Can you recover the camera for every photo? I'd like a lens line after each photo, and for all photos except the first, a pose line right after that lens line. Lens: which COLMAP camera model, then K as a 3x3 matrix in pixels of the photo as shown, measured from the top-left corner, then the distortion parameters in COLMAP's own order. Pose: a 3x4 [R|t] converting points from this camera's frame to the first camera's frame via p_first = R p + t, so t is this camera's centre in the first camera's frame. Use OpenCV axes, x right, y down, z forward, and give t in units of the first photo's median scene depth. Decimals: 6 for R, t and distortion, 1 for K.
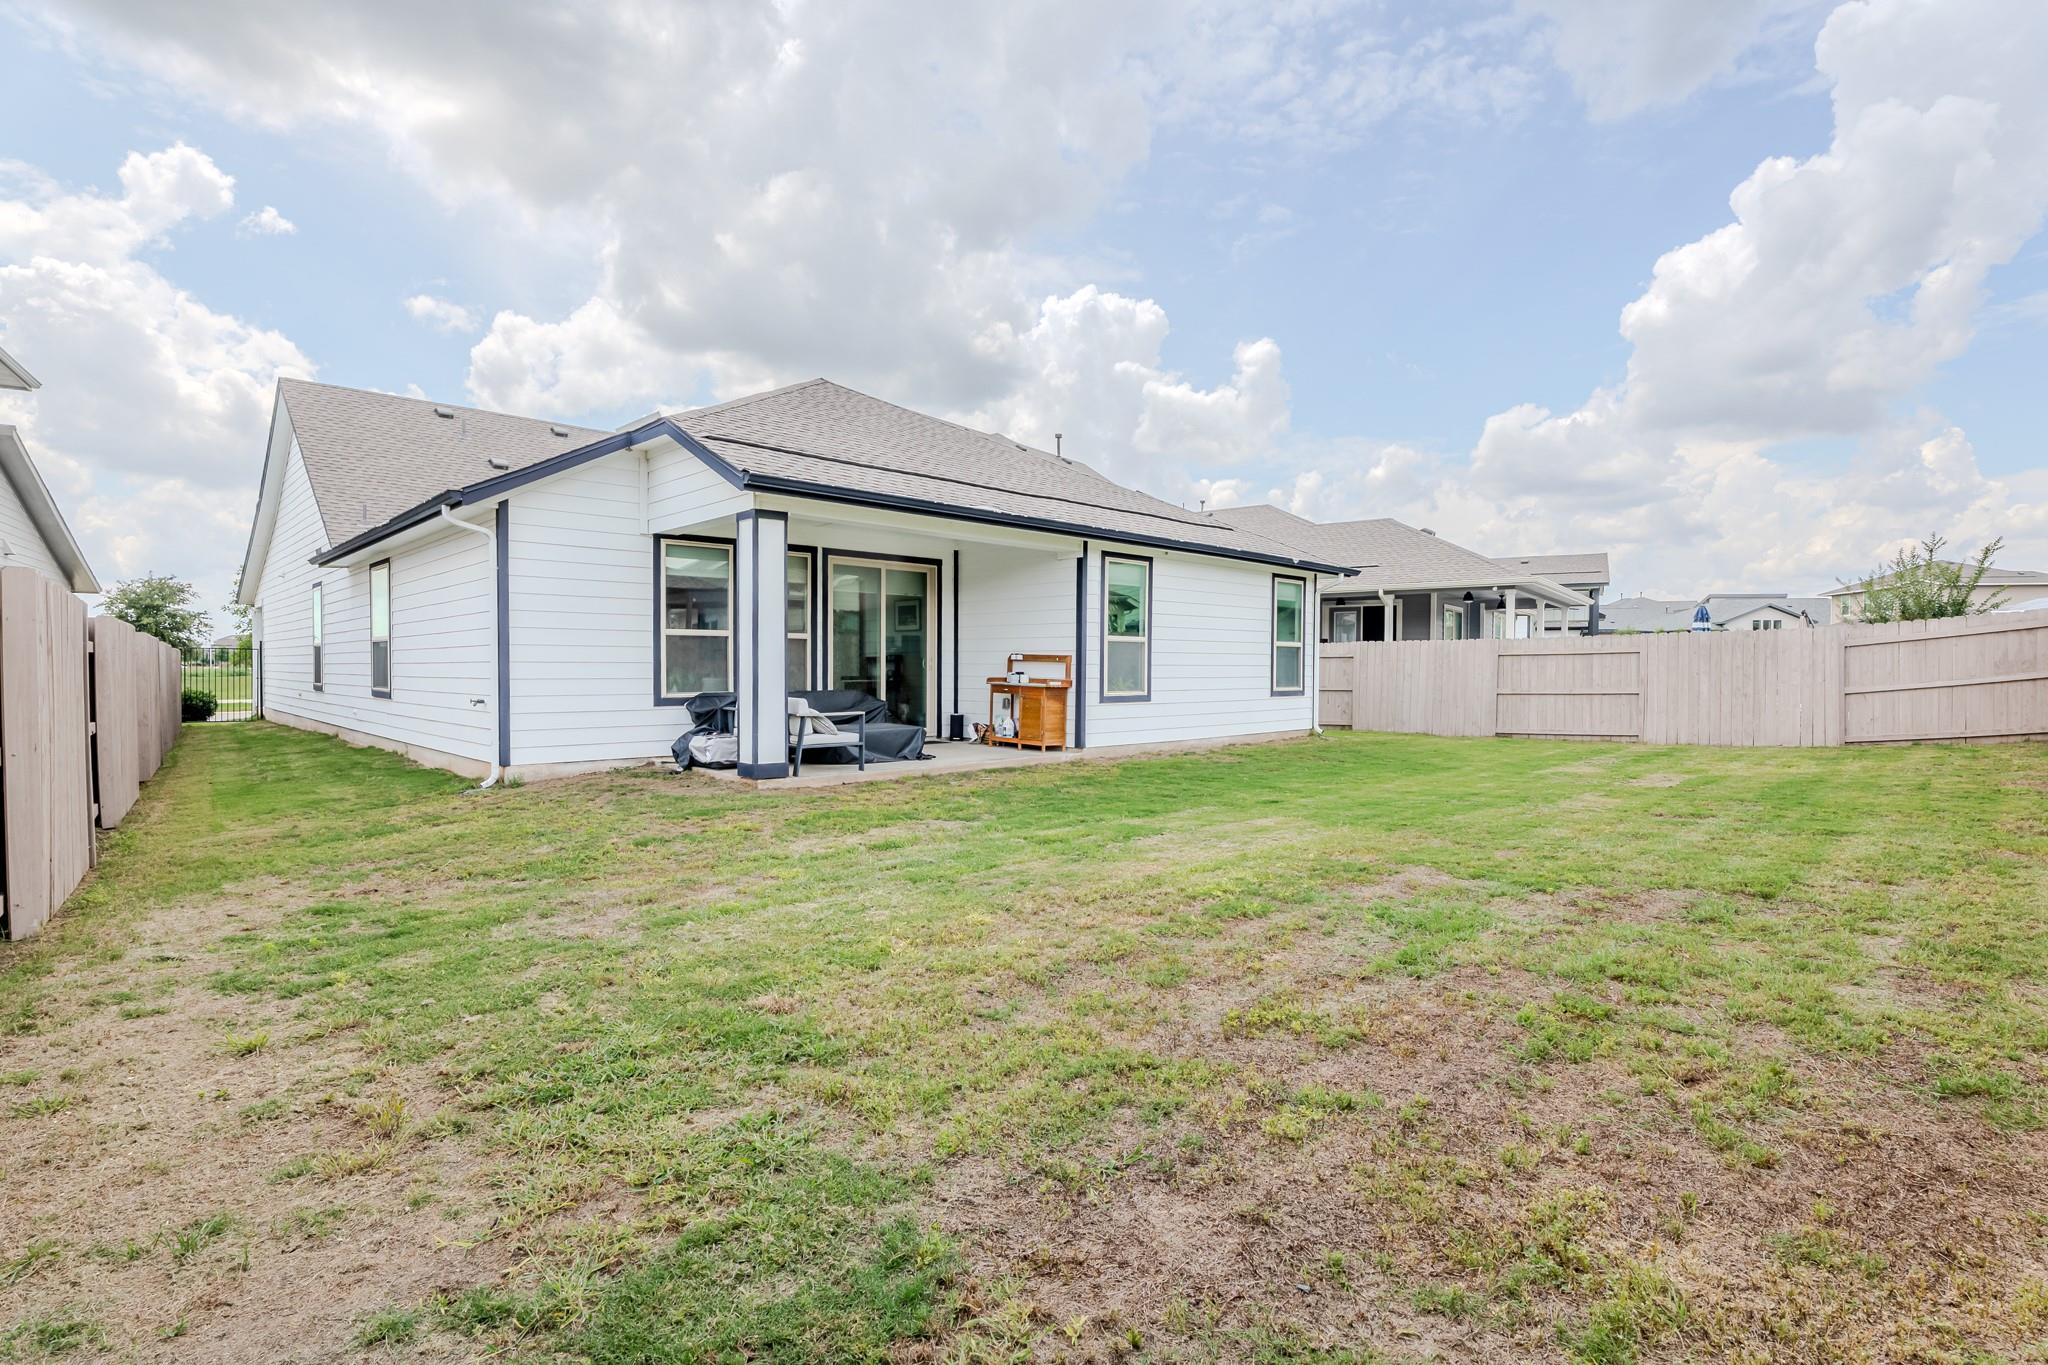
lens RADIAL K [[940.4, 0, 1025.3], [0, 940.4, 681.3], [0, 0, 1]] dist [0.001176, 0.000057]
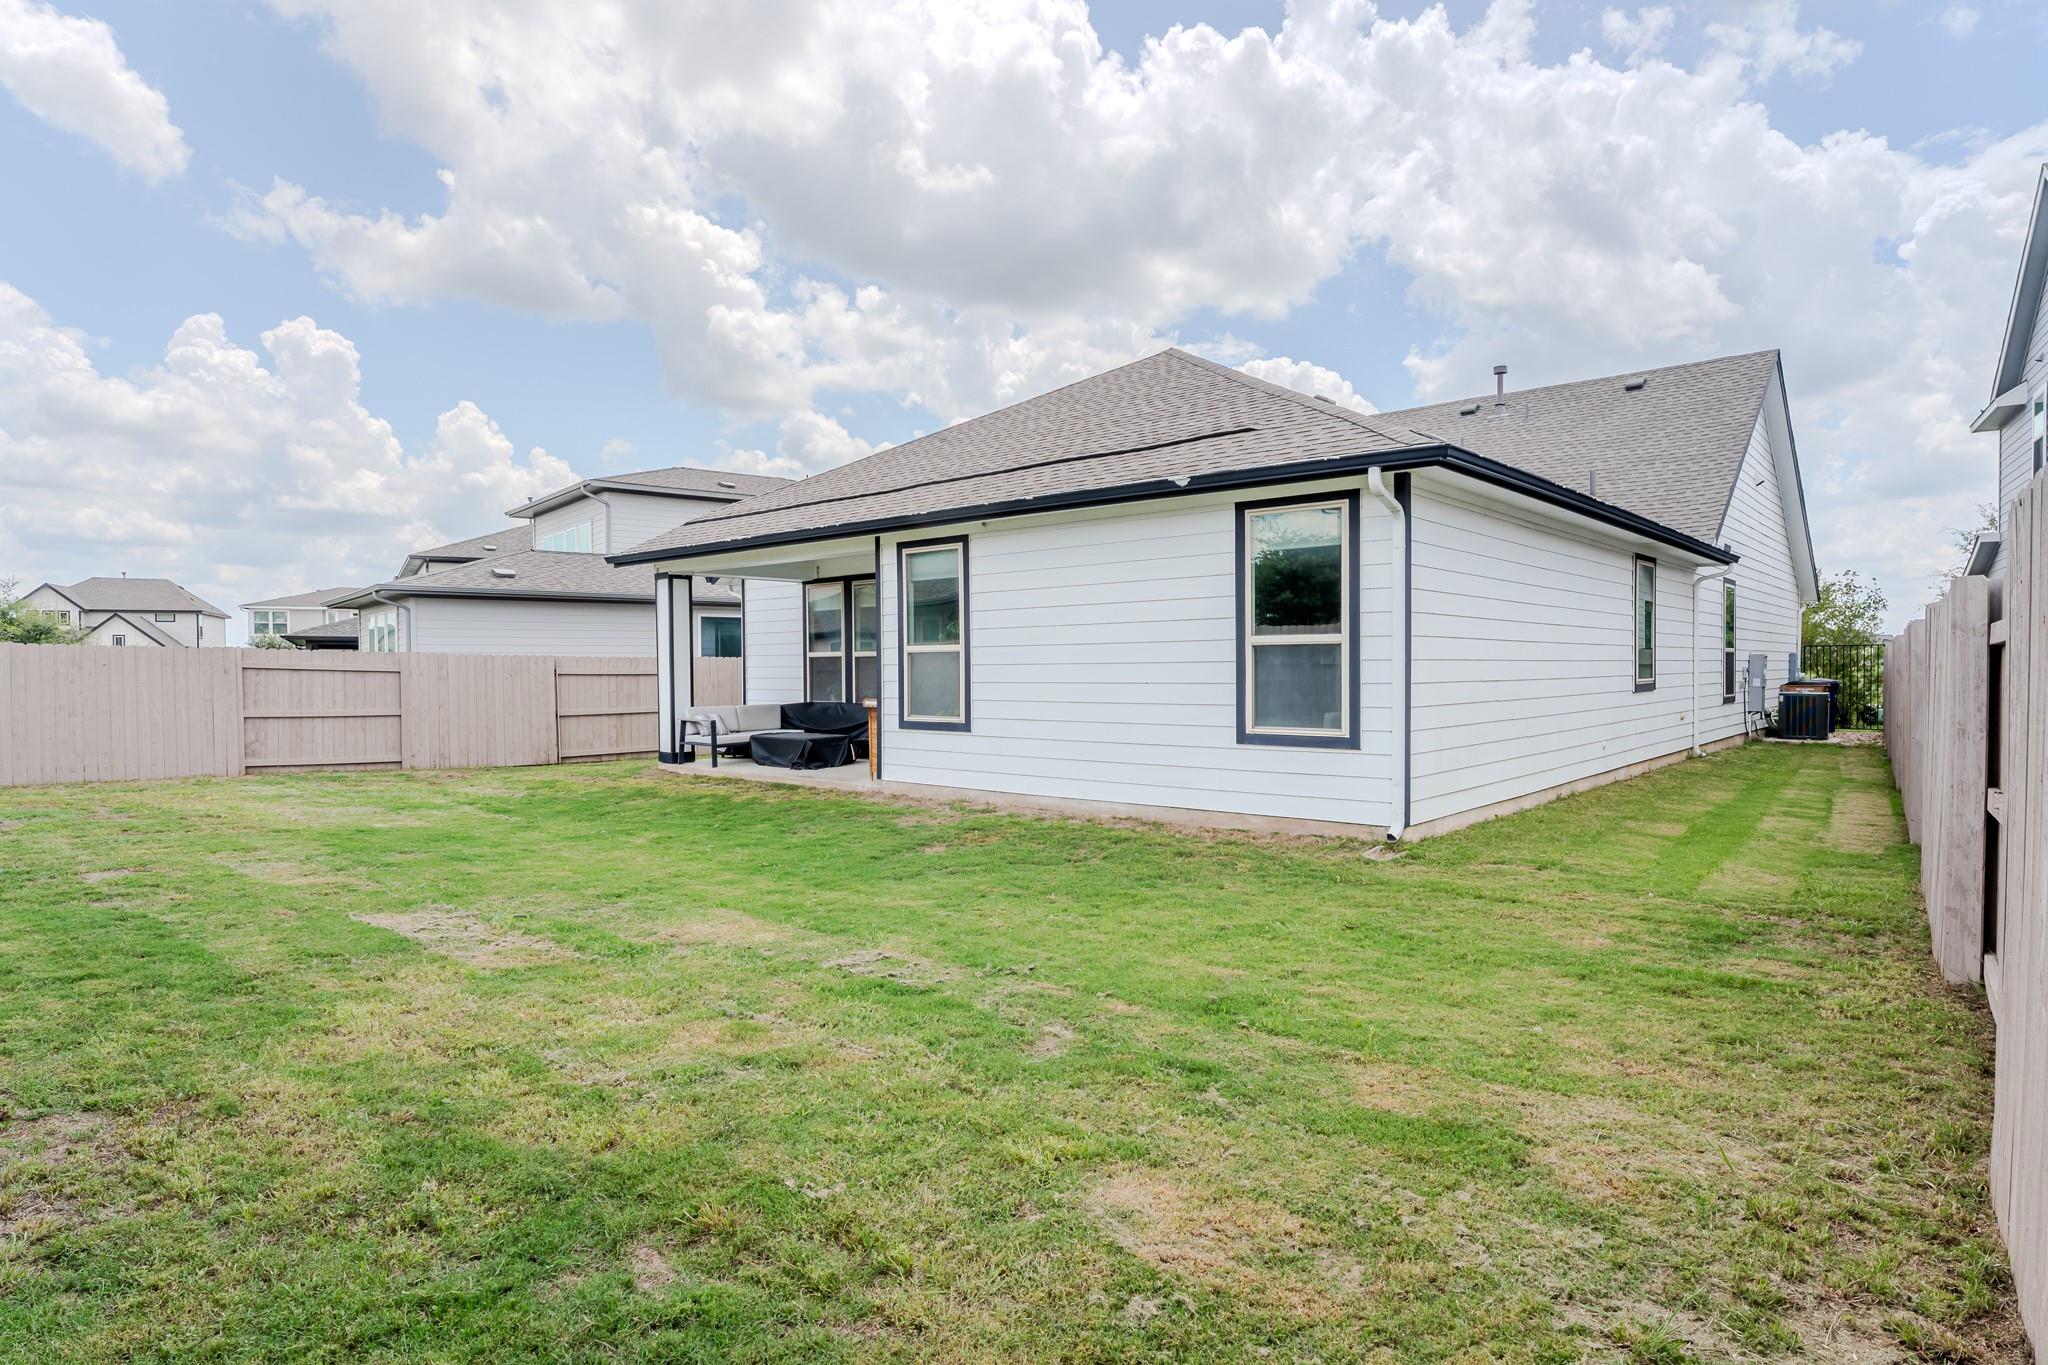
lens RADIAL K [[1120.7, 0, 1025.3], [0, 1120.7, 683.4], [0, 0, 1]] dist [0.000988, 0.000005]
pose [[0.083928, 0.018647, -0.996297, 1.016207], [-0.000048, 0.999825, 0.018709, -0.033037], [0.996472, -0.001523, 0.083914, 0.978798]]
